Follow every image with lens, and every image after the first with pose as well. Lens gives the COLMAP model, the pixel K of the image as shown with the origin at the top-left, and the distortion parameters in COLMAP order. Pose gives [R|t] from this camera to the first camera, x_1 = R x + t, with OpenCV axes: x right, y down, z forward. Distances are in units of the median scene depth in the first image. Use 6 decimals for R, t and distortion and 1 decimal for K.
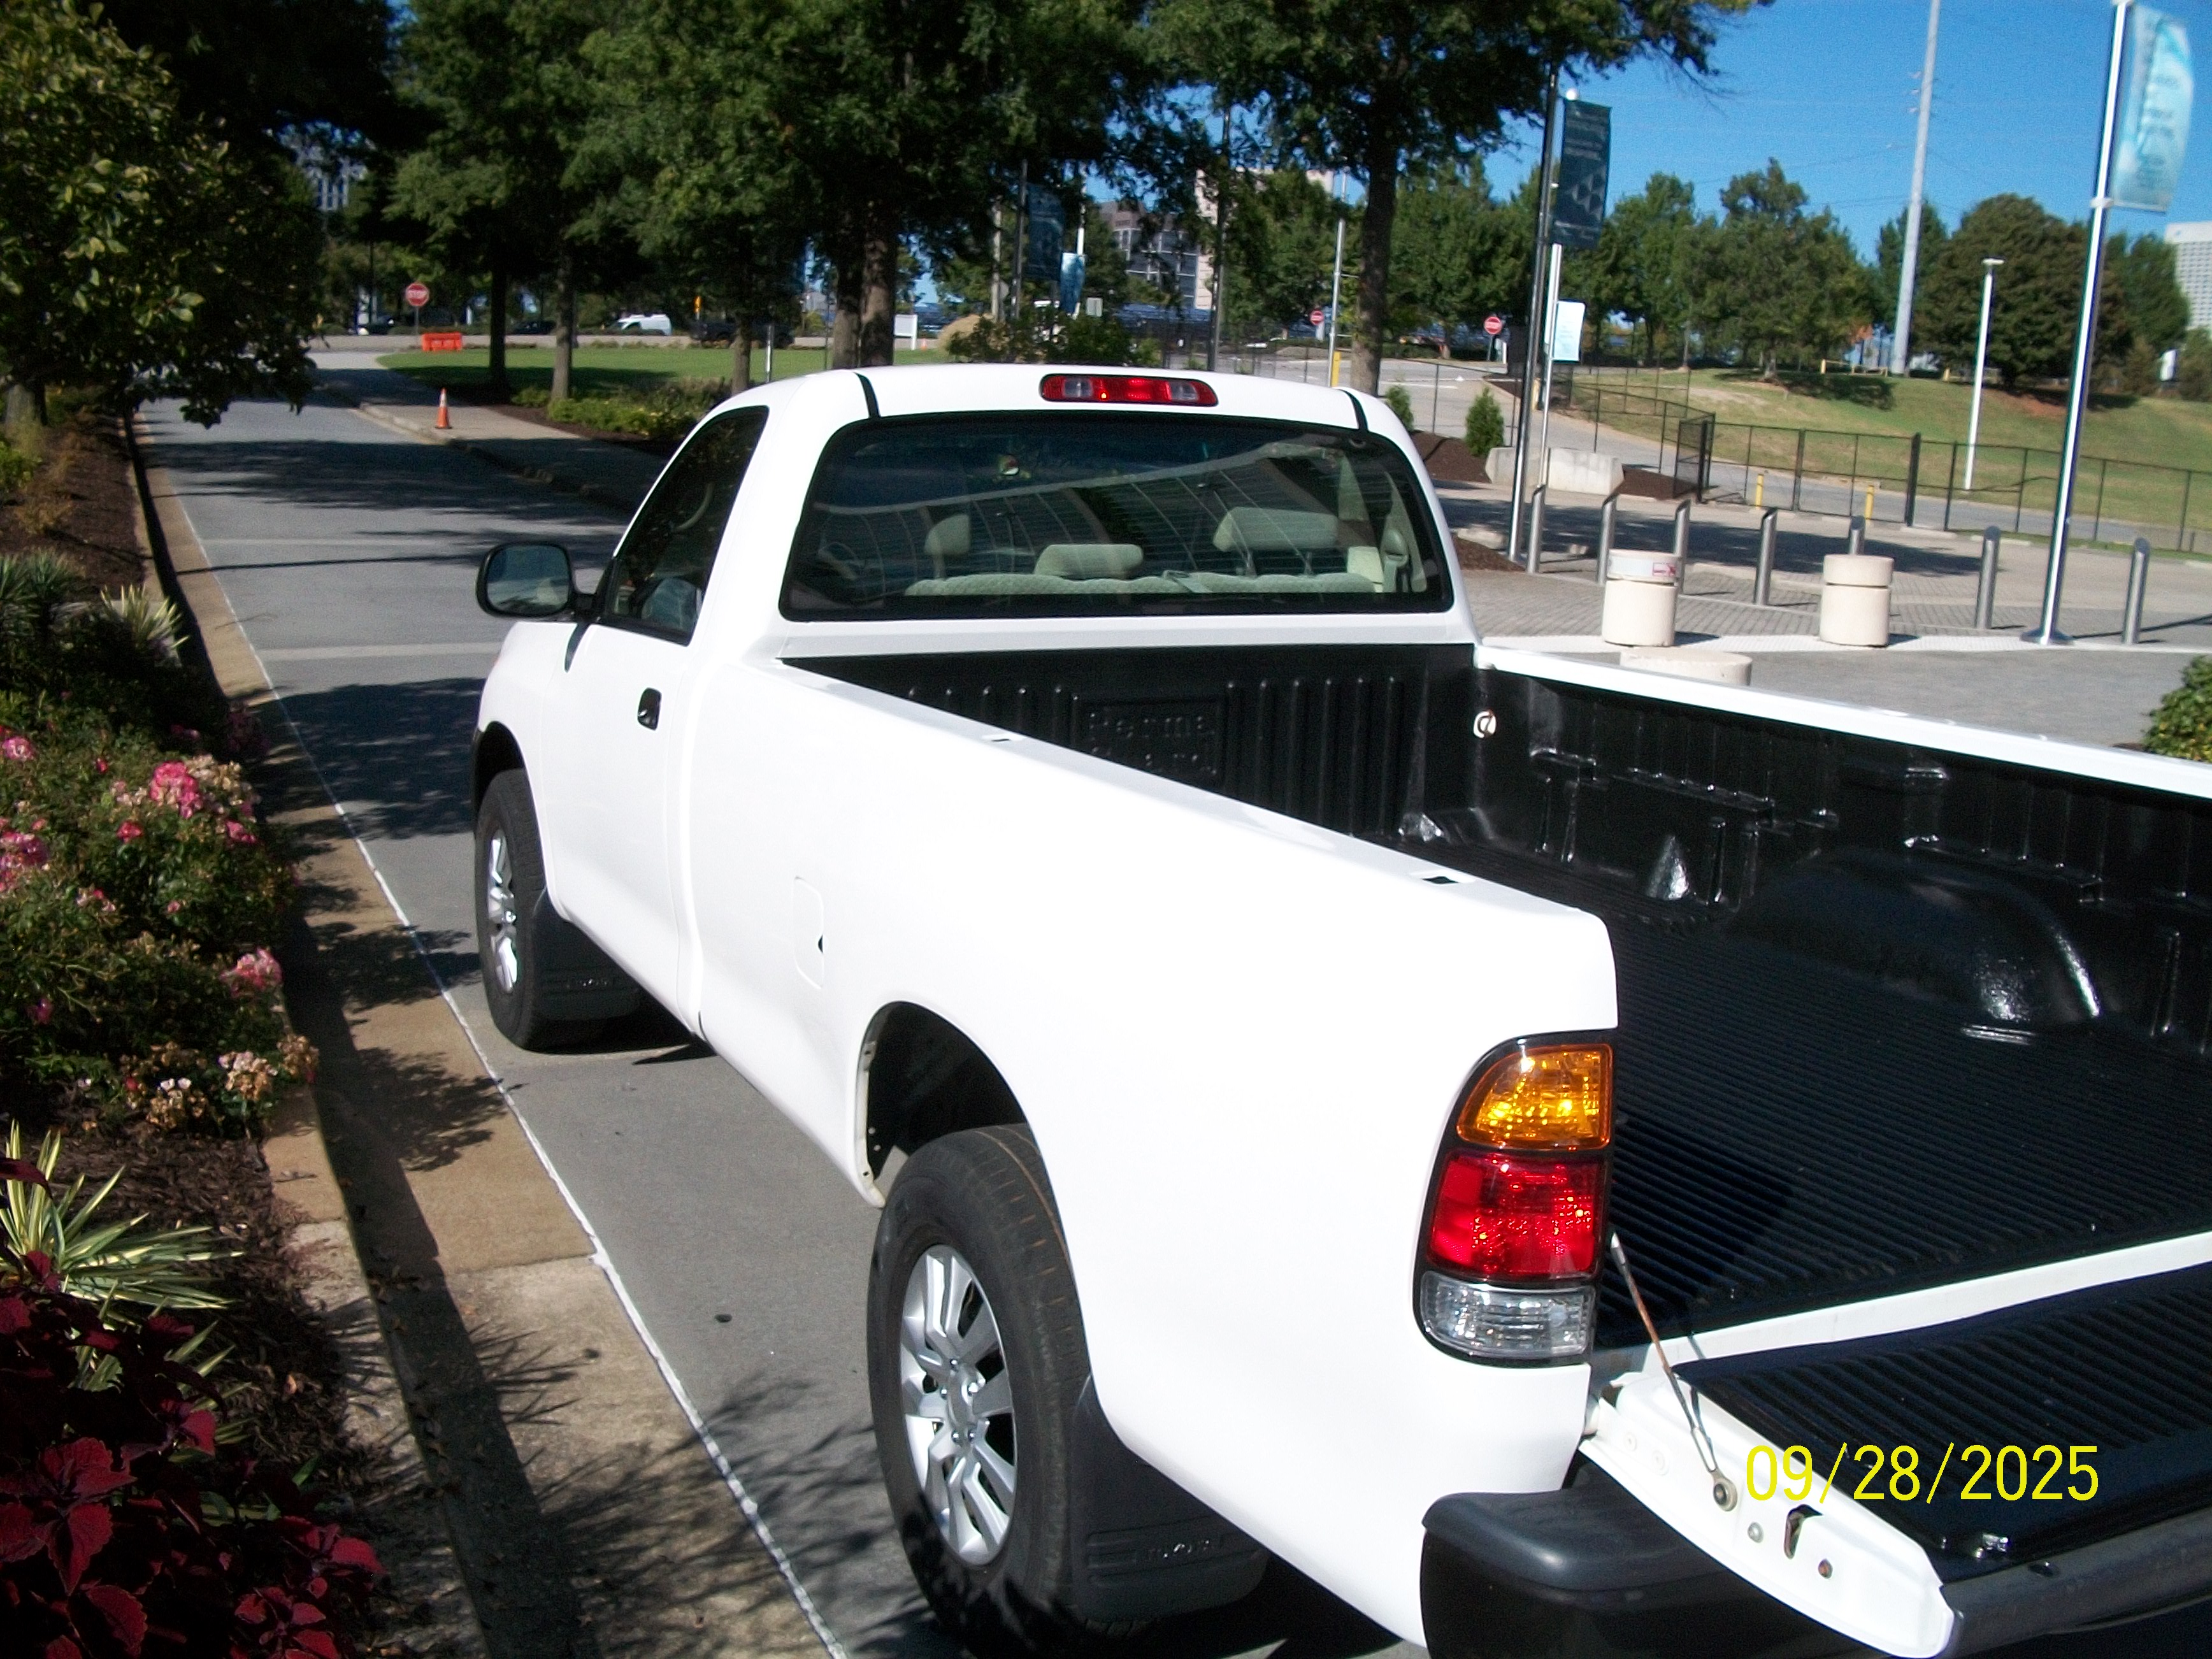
lens RADIAL K [[2265.2, 0, 1126.0], [0, 2265.2, 838.6], [0, 0, 1]] dist [-0.149469, 0.085811]
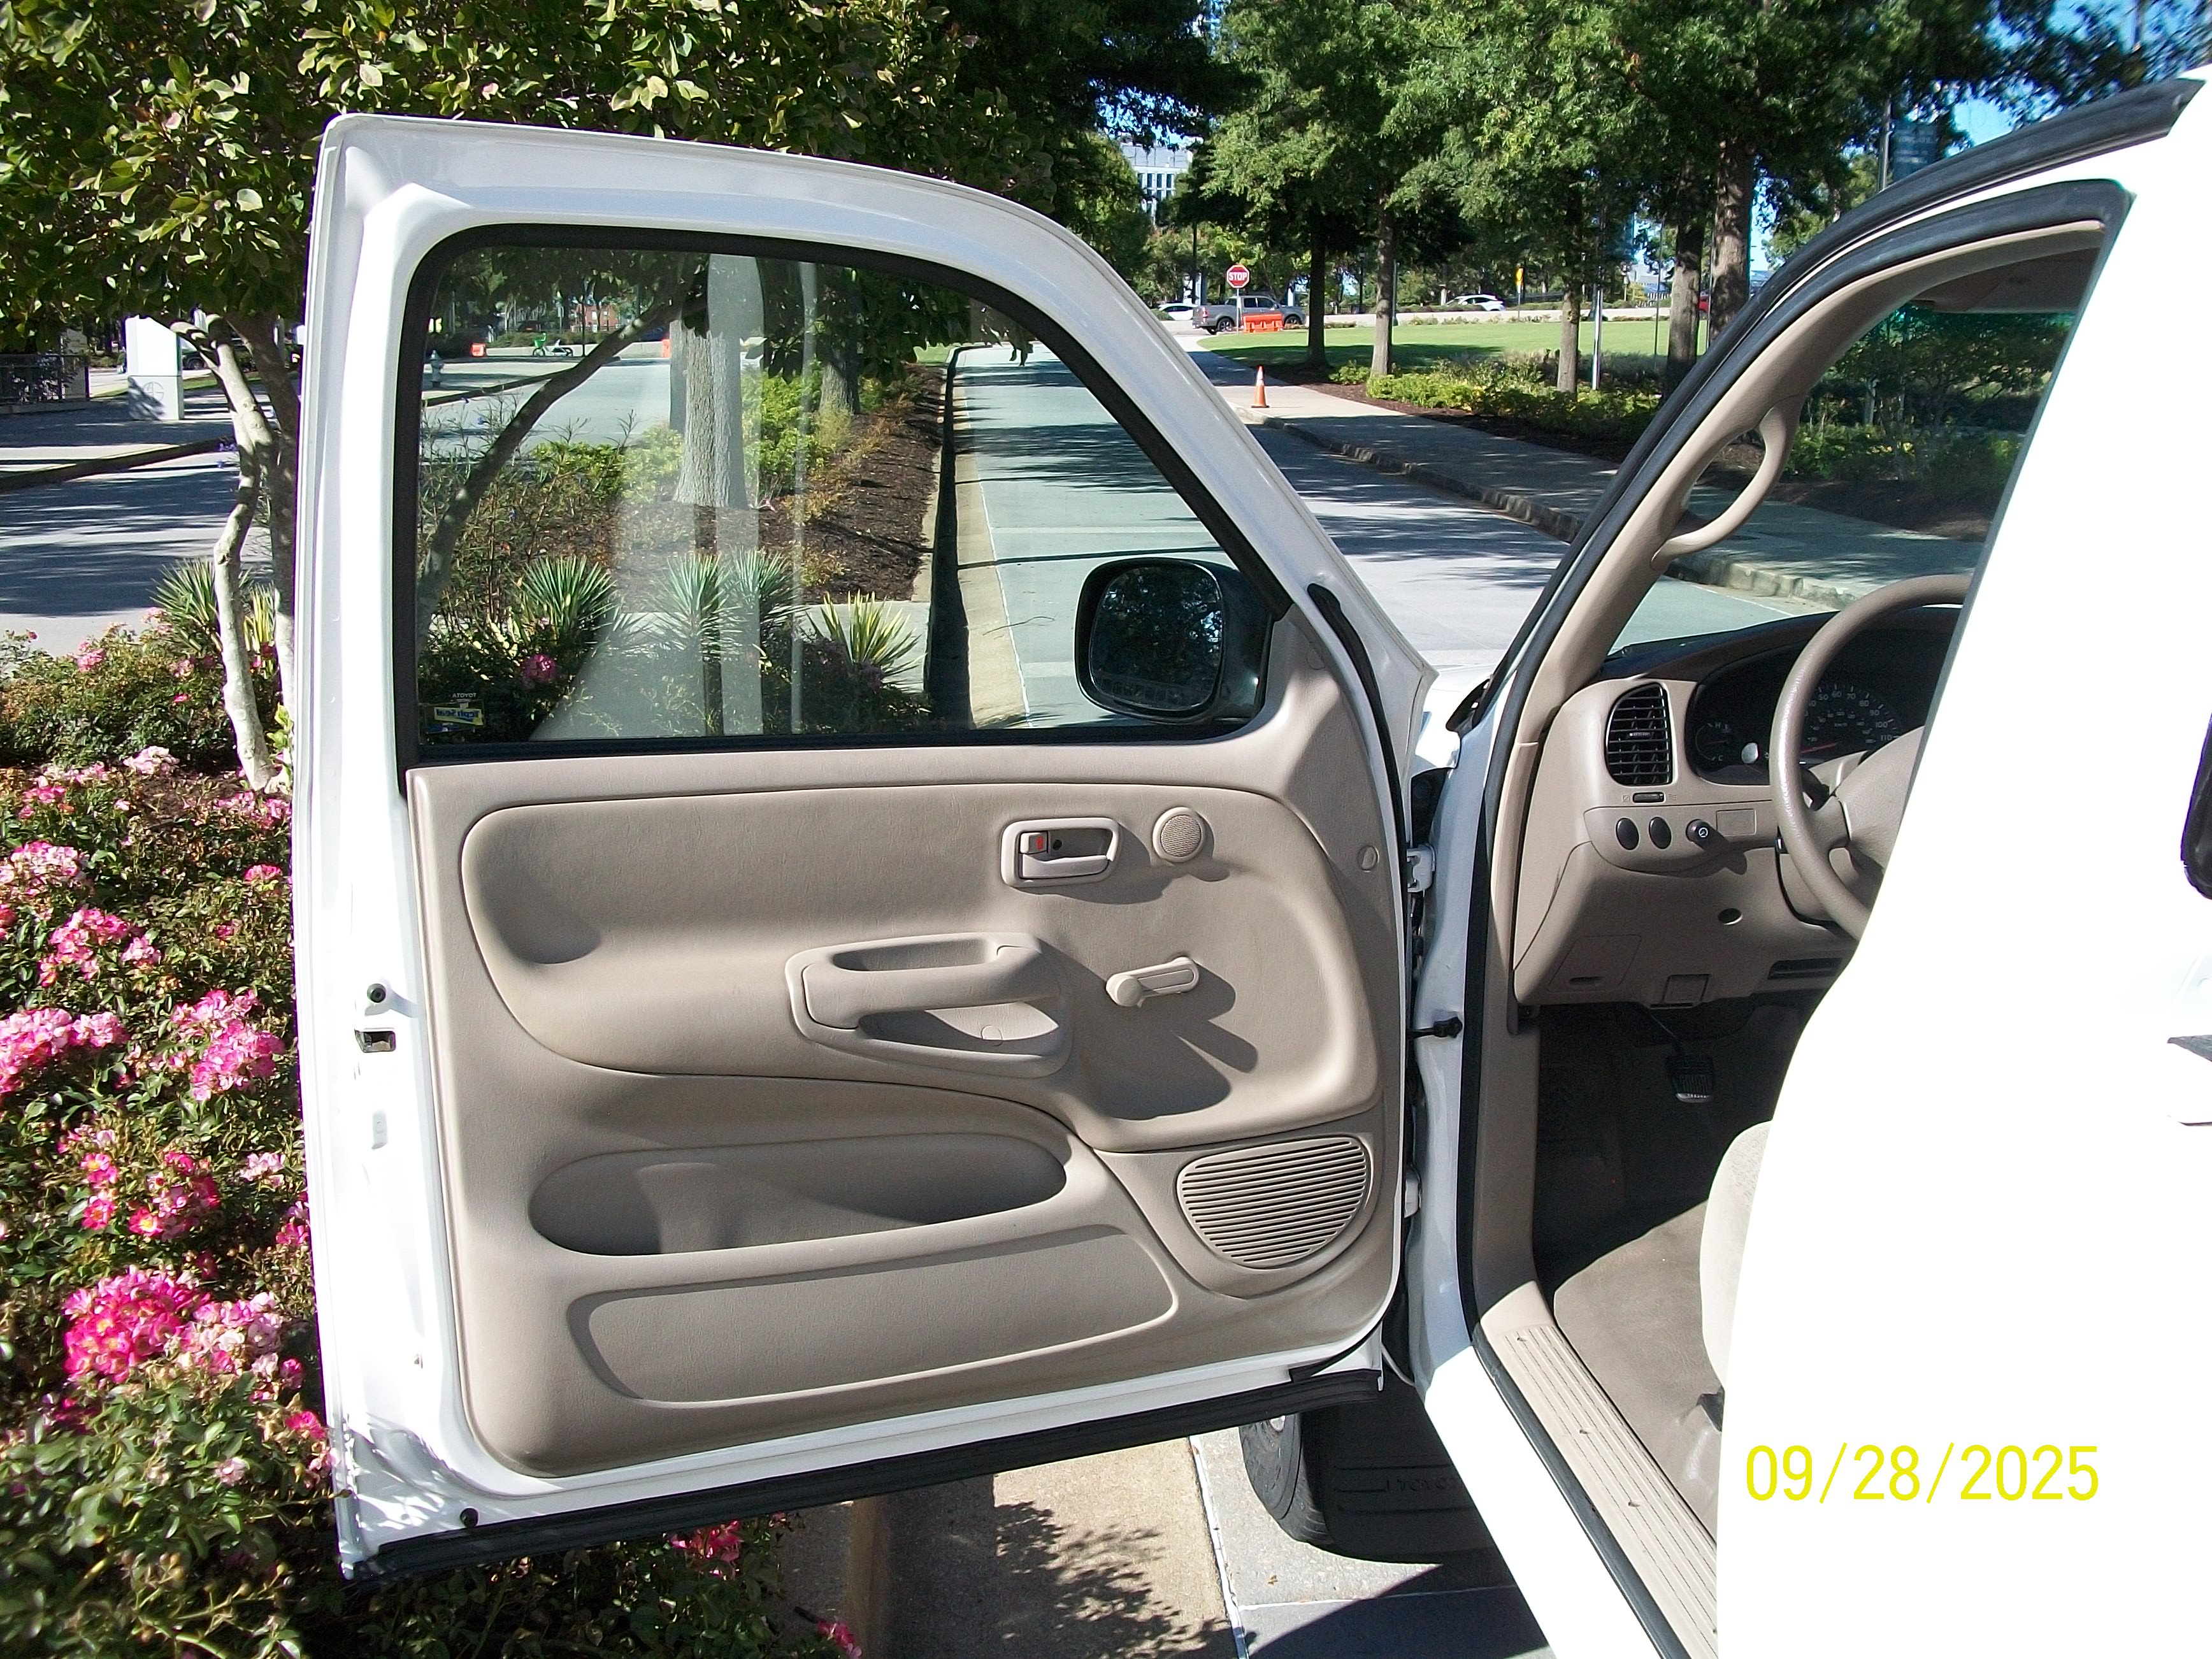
lens RADIAL K [[2265.2, 0, 1126.0], [0, 2265.2, 838.6], [0, 0, 1]] dist [-0.149469, 0.085811]
pose [[0.937206, 0.026397, -0.347775, -0.025362], [-0.023054, 0.999640, 0.013748, -0.014587], [0.348012, -0.004867, 0.937477, 0.097052]]
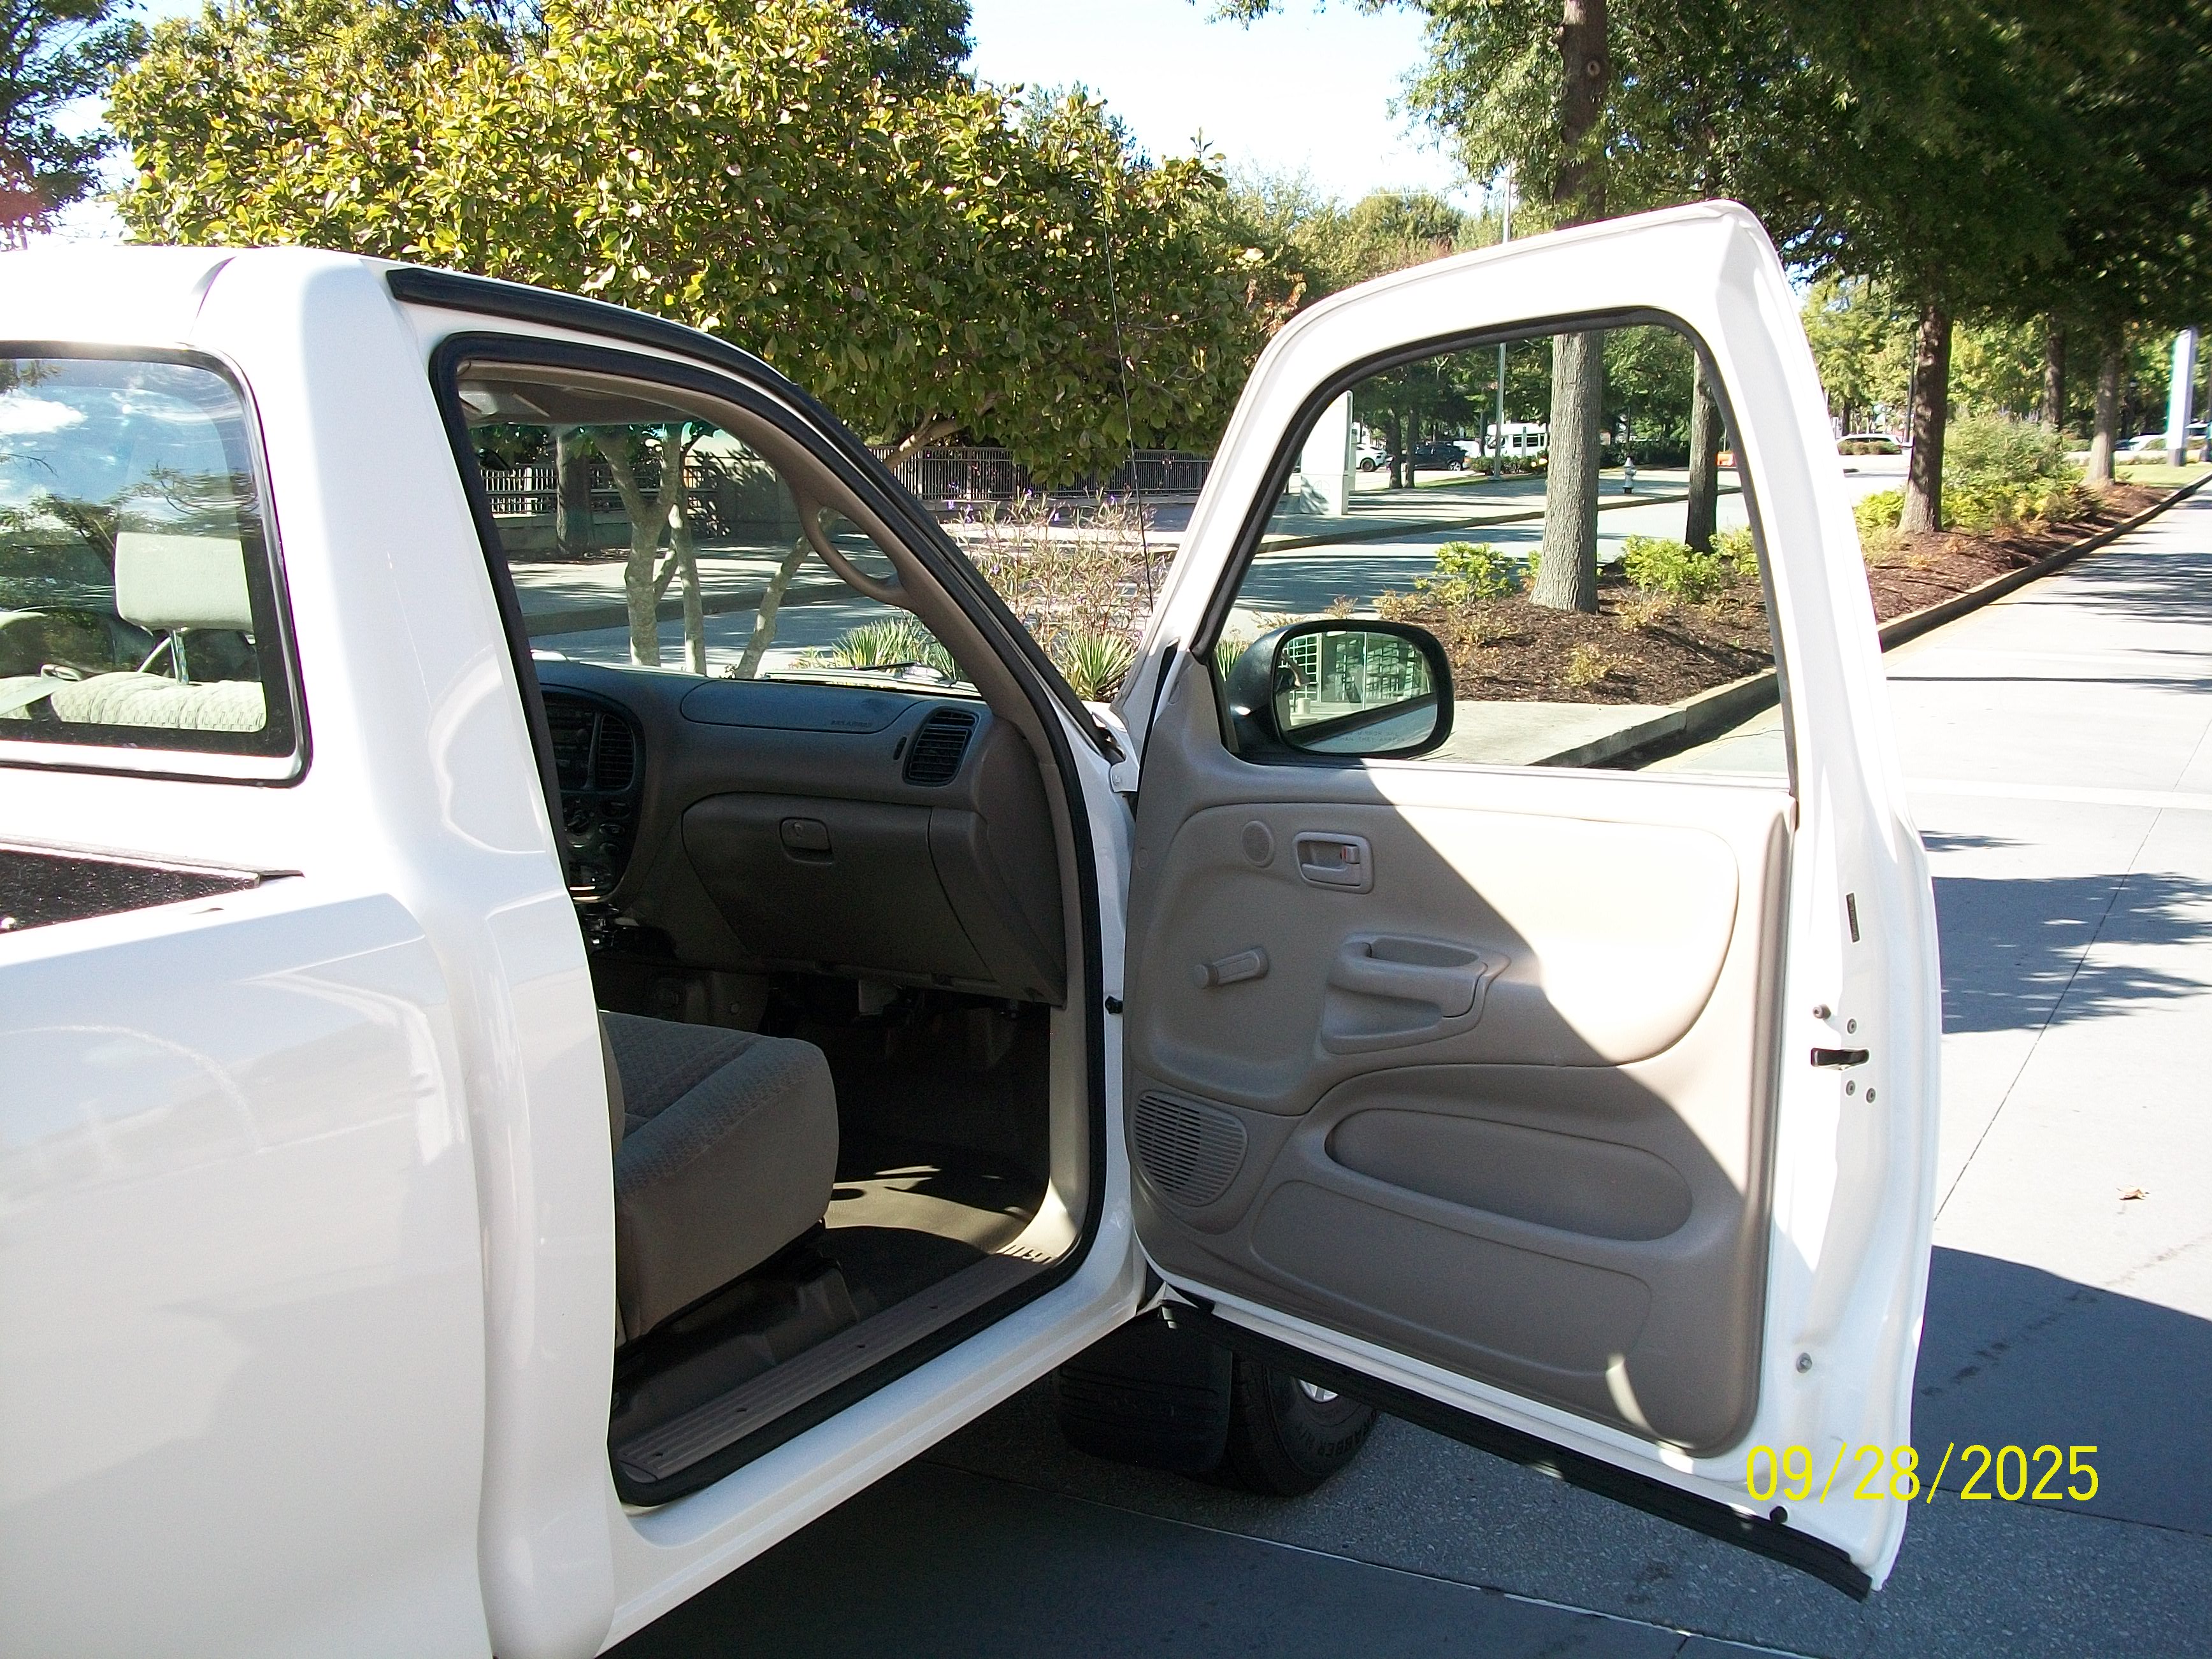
lens RADIAL K [[2261.2, 0, 1153.0], [0, 2261.2, 825.5], [0, 0, 1]] dist [-0.120206, -0.005220]
pose [[0.610467, 0.080096, -0.787981, 0.082807], [-0.126690, 0.991939, 0.002678, -0.018328], [0.781844, 0.098195, 0.615694, 0.141886]]
